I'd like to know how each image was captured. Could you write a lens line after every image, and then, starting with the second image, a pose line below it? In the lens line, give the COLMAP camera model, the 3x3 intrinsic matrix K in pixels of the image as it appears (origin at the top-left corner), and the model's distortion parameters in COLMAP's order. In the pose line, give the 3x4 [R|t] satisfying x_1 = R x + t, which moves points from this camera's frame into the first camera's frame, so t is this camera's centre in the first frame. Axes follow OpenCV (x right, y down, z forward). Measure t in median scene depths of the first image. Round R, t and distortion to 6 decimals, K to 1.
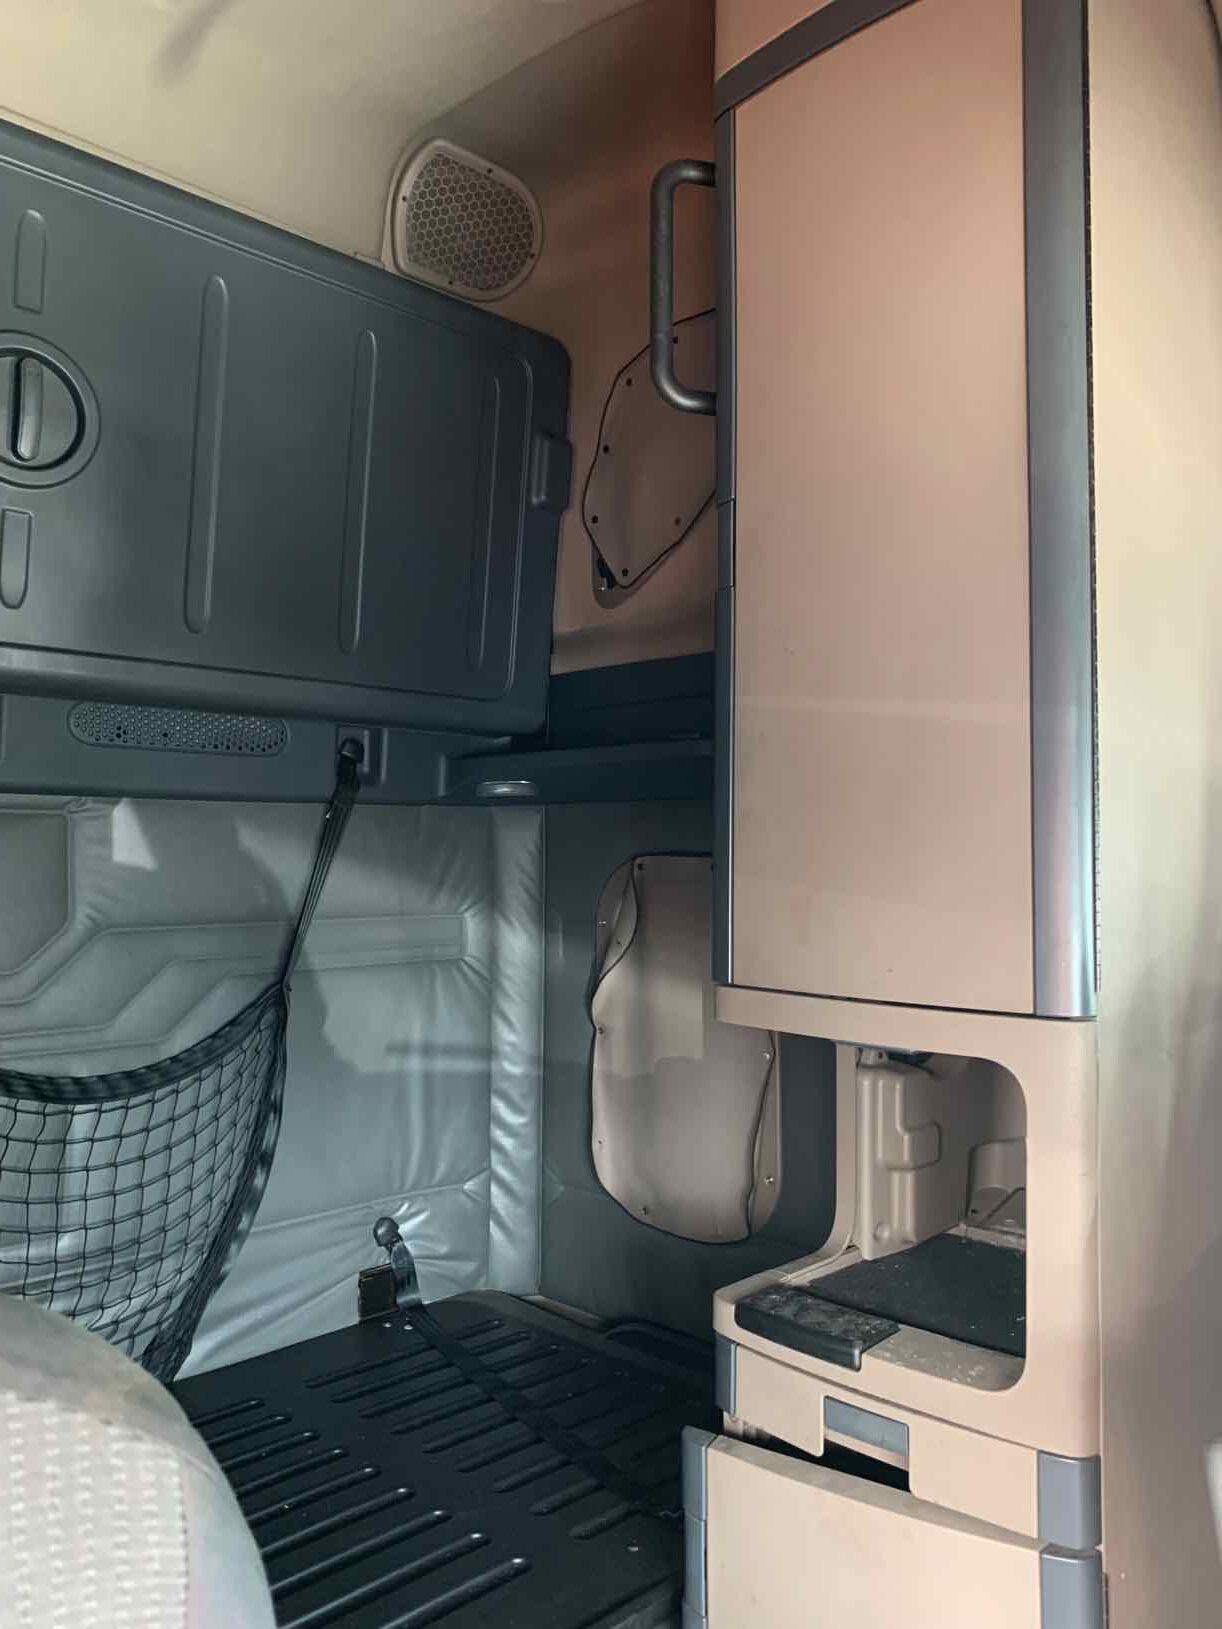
lens RADIAL K [[1227.6, 0, 639.0], [0, 1227.6, 794.1], [0, 0, 1]] dist [0.029820, -0.050762]
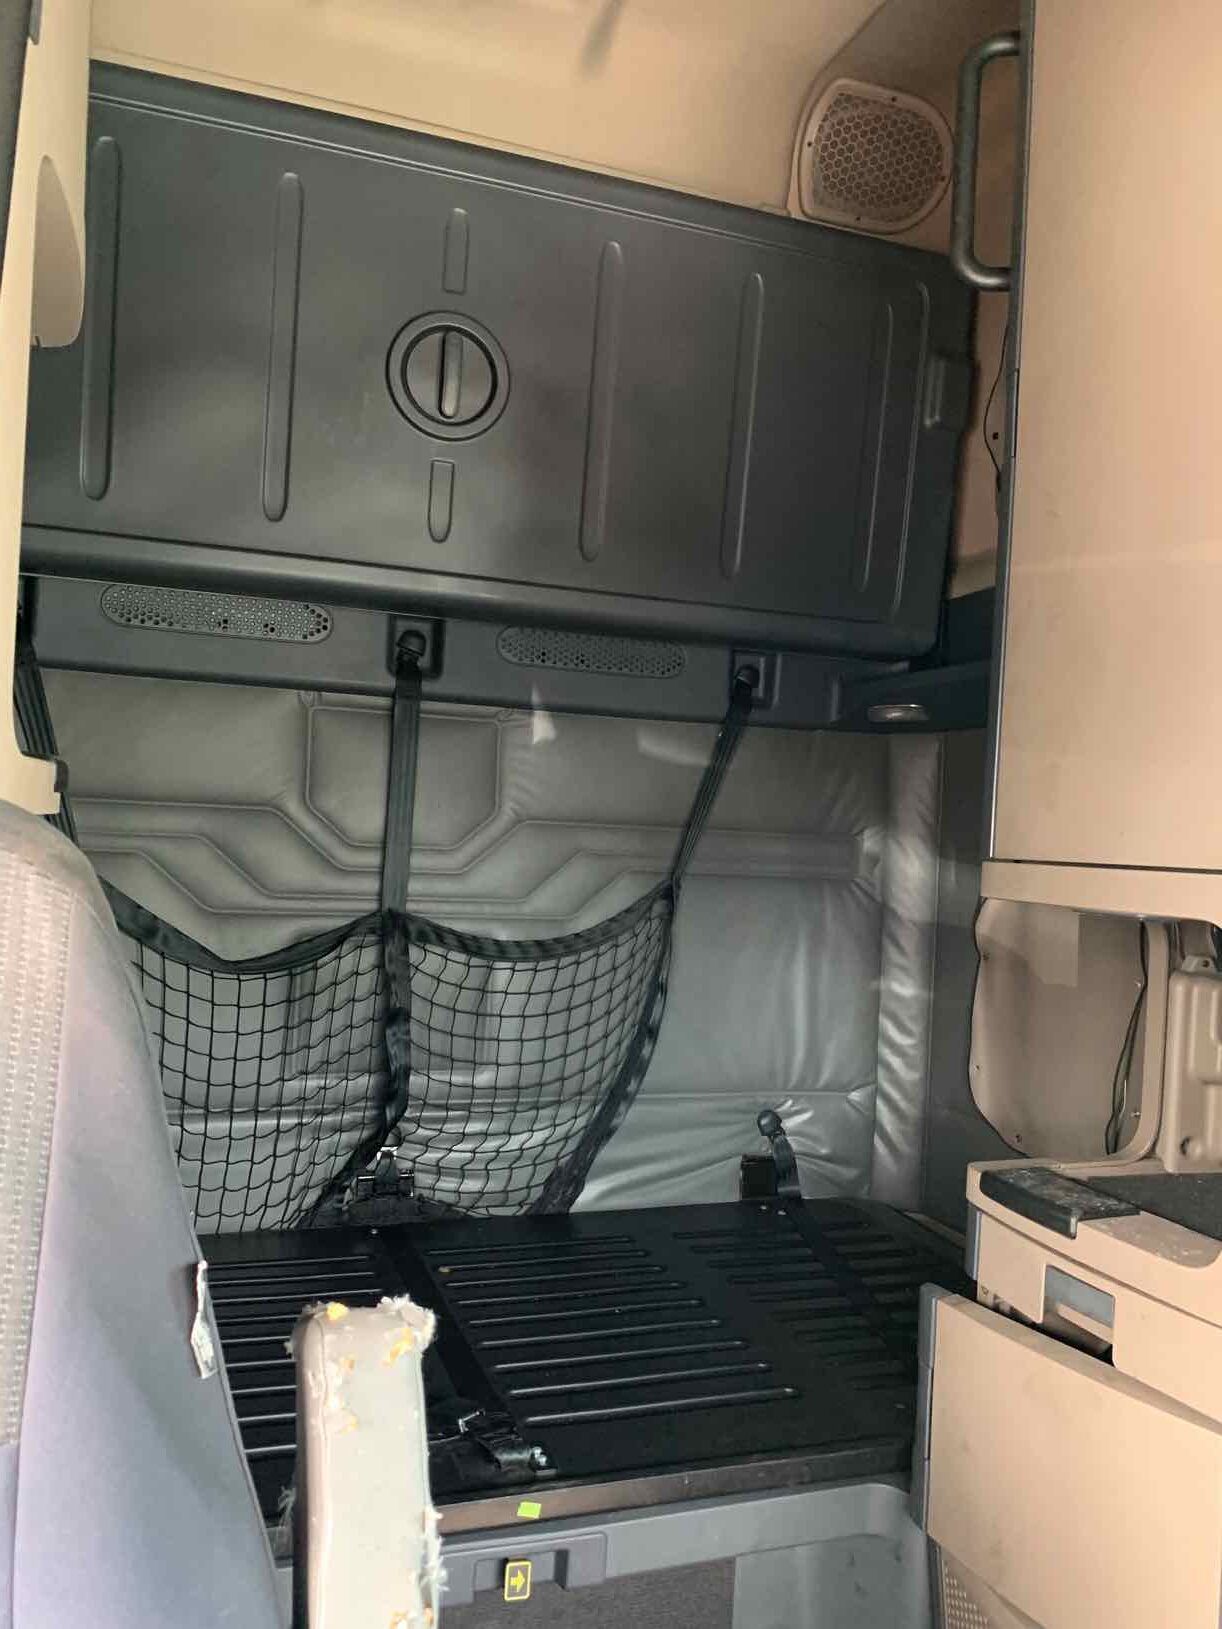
lens RADIAL K [[1227.6, 0, 629.0], [0, 1227.6, 809.4], [0, 0, 1]] dist [0.029820, -0.050762]
pose [[0.901833, 0.030126, -0.431033, 0.161146], [-0.020591, 0.999429, 0.026772, 0.063976], [0.431593, -0.015269, 0.901939, -0.018308]]
